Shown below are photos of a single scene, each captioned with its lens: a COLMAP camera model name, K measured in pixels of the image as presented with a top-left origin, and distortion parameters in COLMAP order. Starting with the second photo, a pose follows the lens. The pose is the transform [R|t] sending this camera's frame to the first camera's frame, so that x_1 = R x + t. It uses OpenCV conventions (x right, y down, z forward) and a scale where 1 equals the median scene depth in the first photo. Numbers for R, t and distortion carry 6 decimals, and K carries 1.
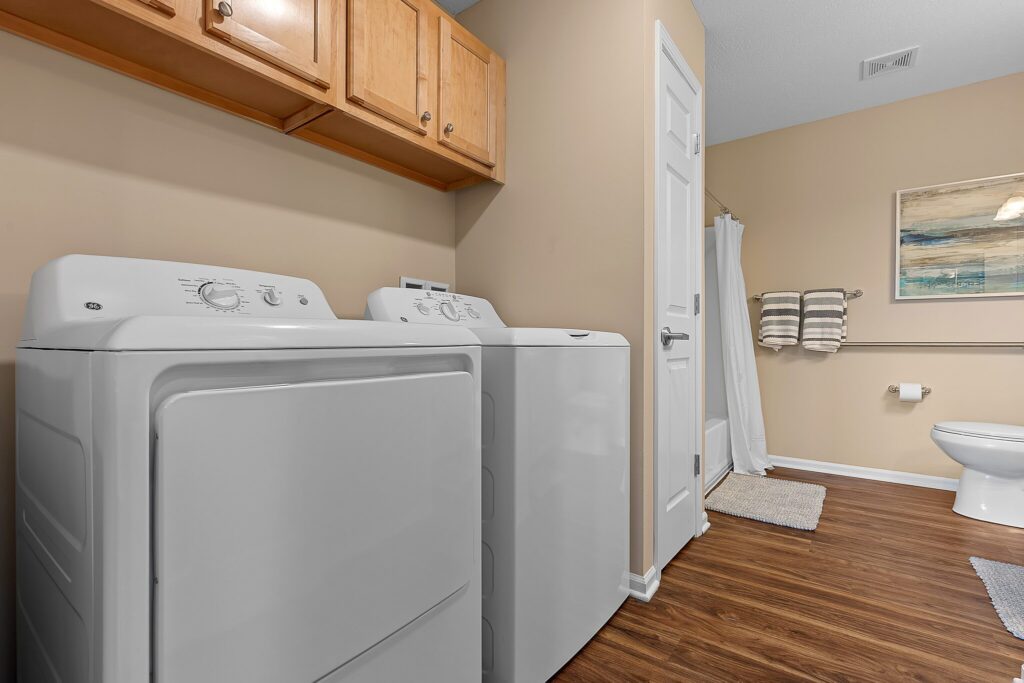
lens RADIAL K [[463.6, 0, 505.4], [0, 463.6, 344.5], [0, 0, 1]] dist [0.002804, 0.000203]
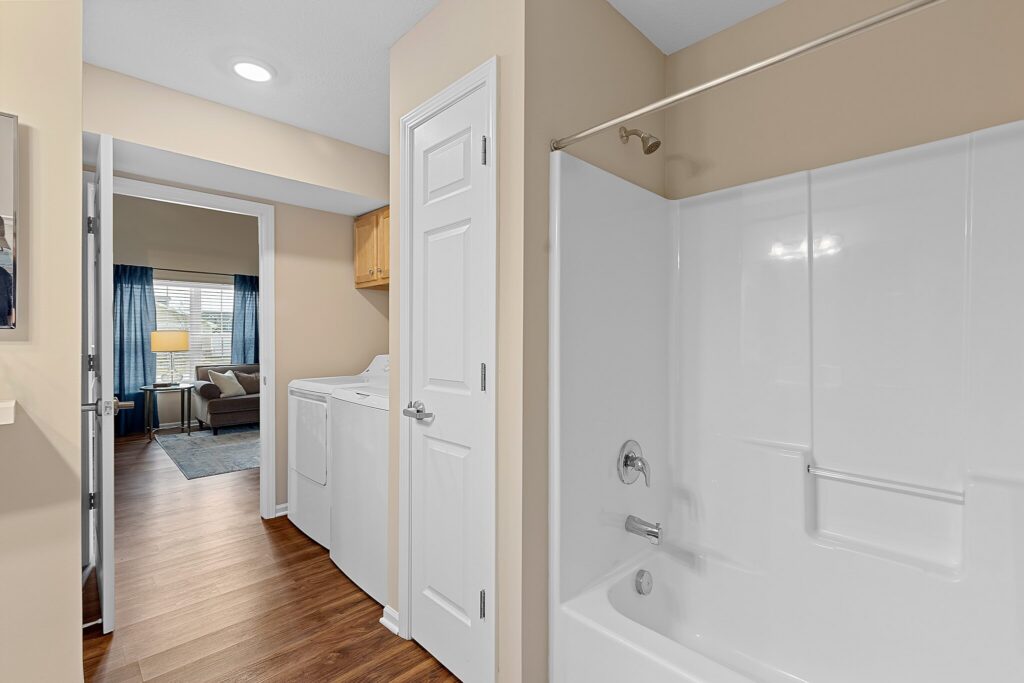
lens RADIAL K [[460.5, 0, 501.6], [0, 460.5, 343.4], [0, 0, 1]] dist [0.014364, 0.000002]
pose [[-0.160013, 0.002661, -0.987111, 1.466699], [0.000174, 0.999996, 0.002668, -0.186854], [0.987115, 0.000255, -0.160013, 1.515820]]
